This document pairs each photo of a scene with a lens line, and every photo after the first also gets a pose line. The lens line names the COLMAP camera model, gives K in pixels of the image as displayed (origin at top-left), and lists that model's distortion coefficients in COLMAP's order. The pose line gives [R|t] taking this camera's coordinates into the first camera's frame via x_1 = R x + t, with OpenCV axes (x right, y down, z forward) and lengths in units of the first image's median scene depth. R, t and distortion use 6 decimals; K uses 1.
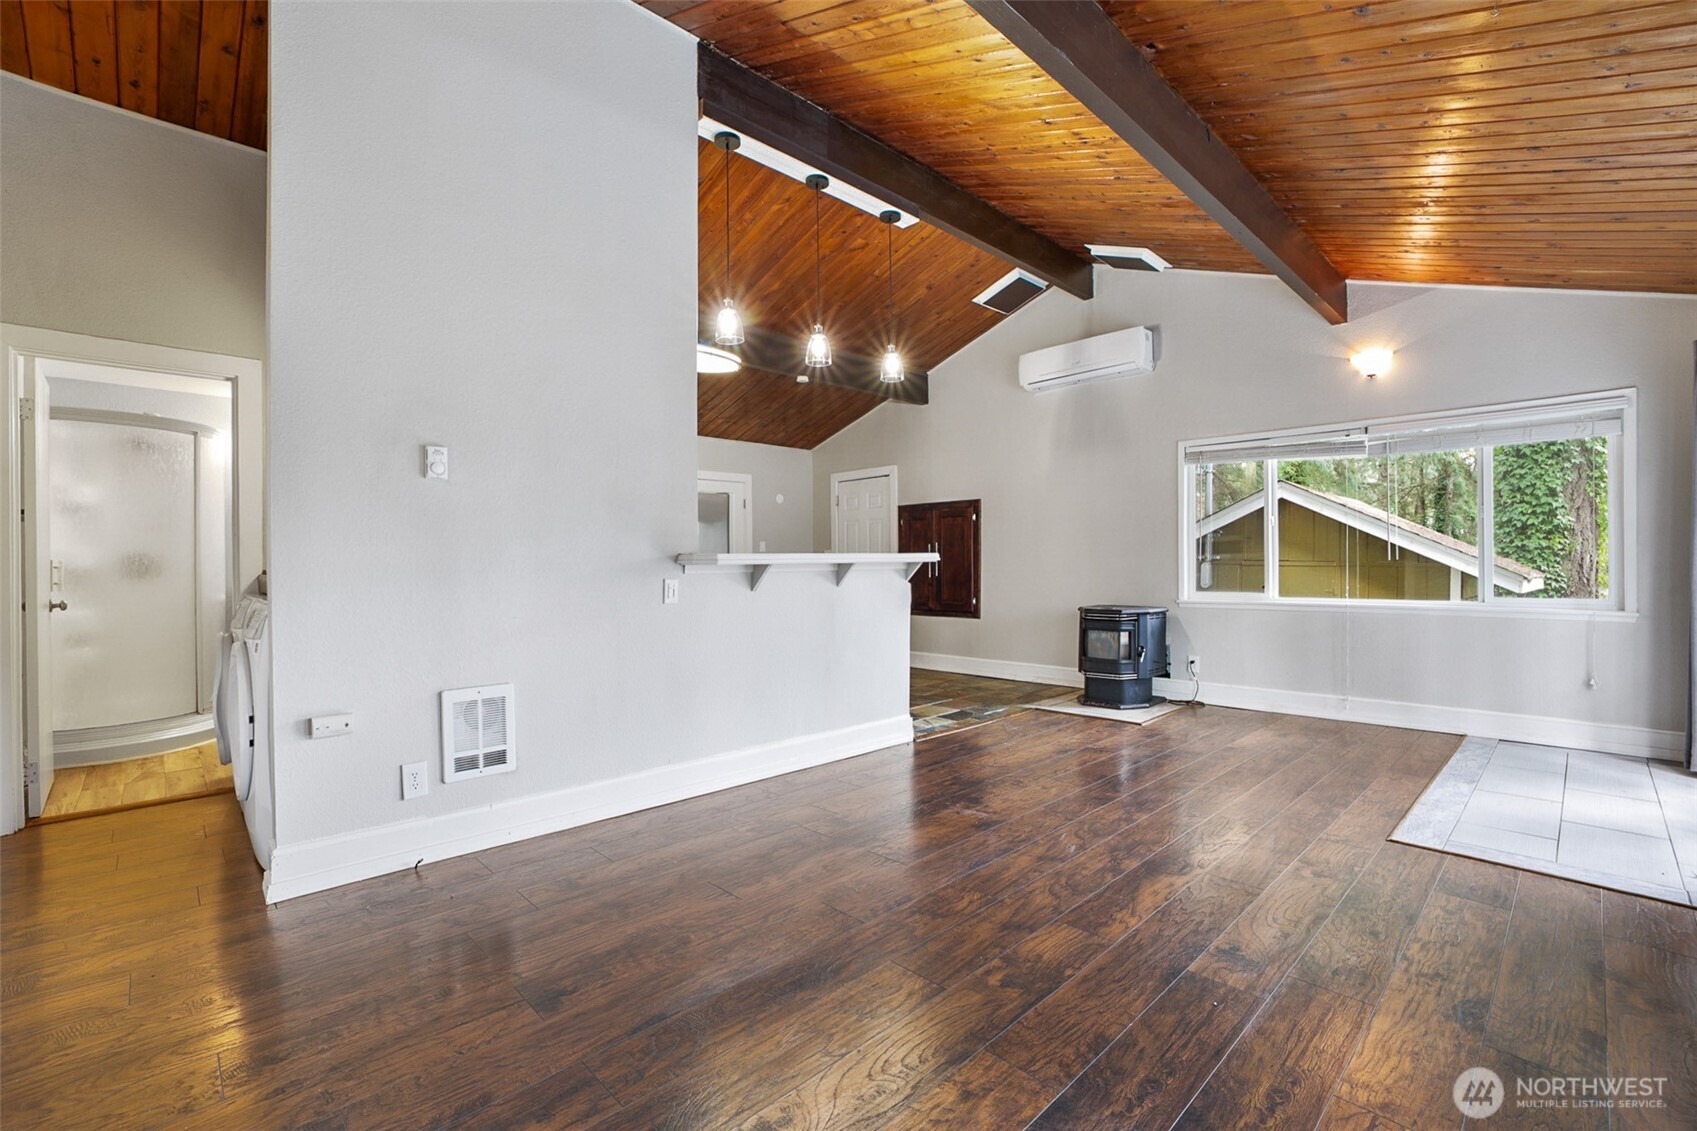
lens RADIAL K [[738.2, 0, 848.7], [0, 738.2, 570.8], [0, 0, 1]] dist [-0.018226, 0.005811]
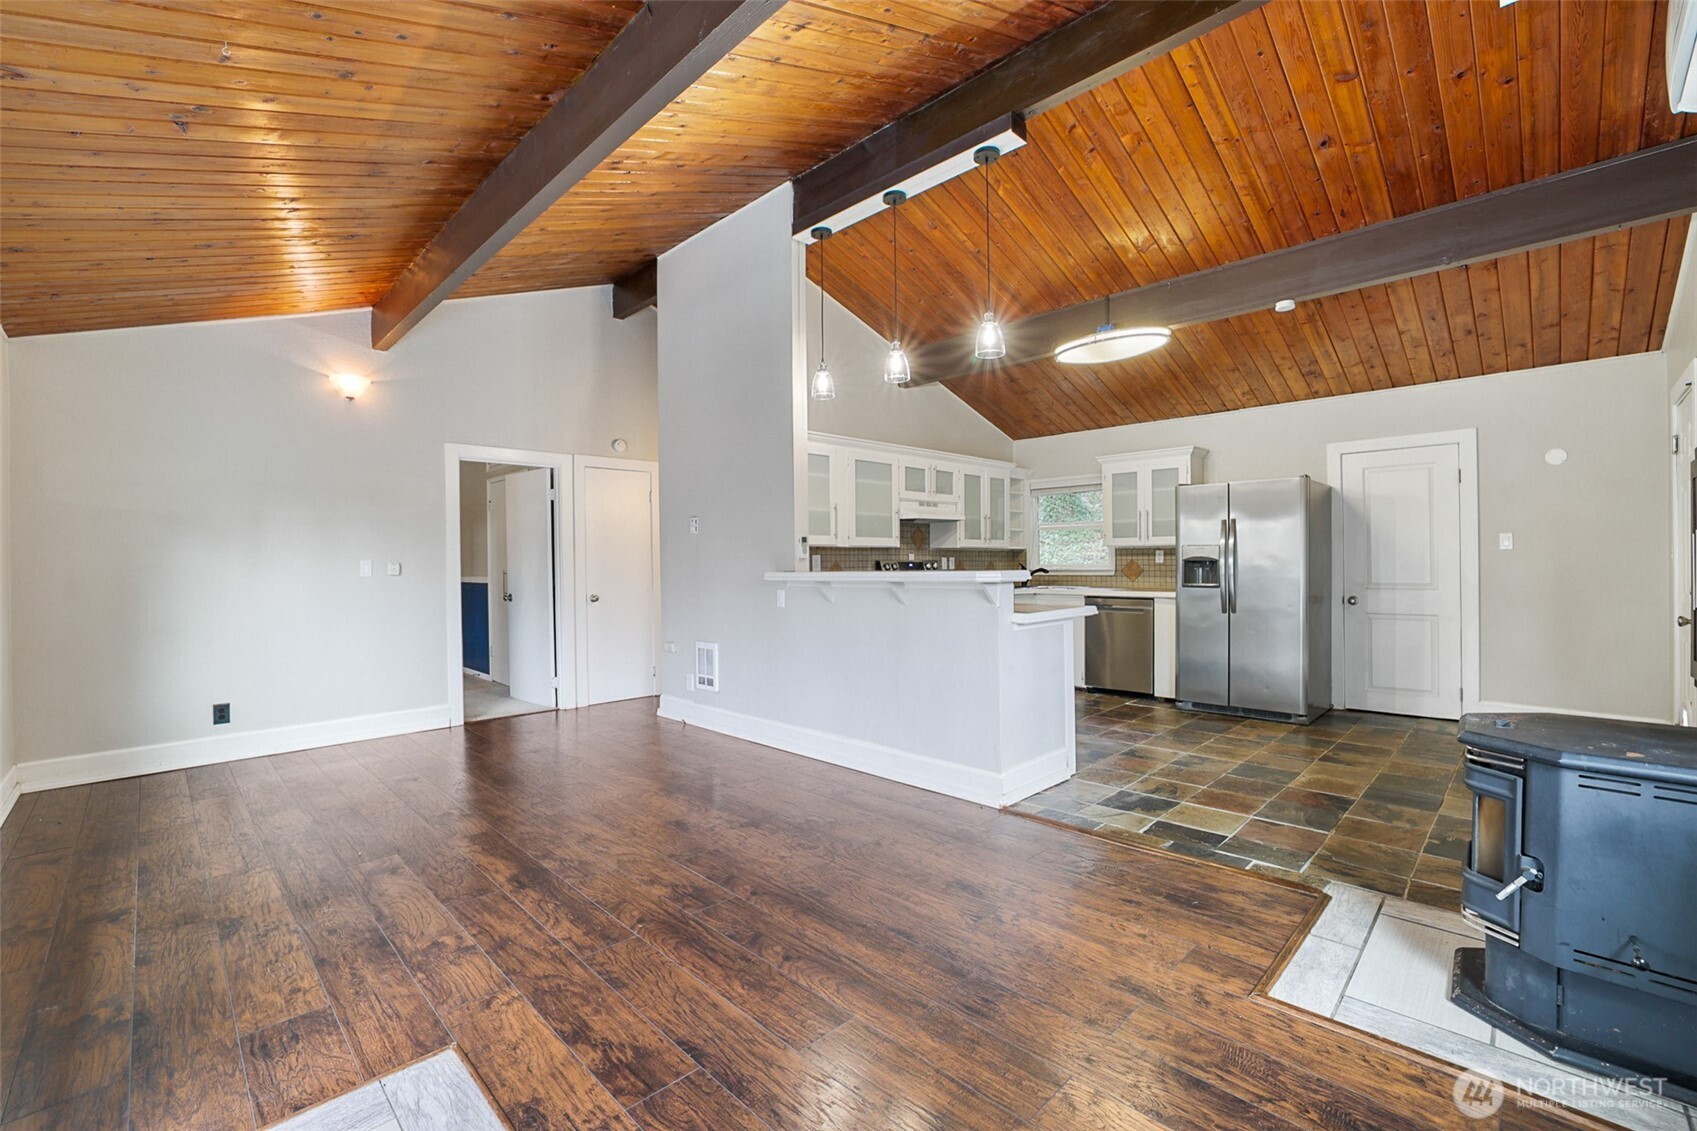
lens RADIAL K [[738.2, 0, 847.5], [0, 738.2, 568.4], [0, 0, 1]] dist [-0.018226, 0.005811]
pose [[-0.009433, 0.013181, -0.999869, 1.424517], [0.000115, 0.999913, 0.013181, -0.060764], [0.999956, 0.000009, -0.009434, 1.404390]]
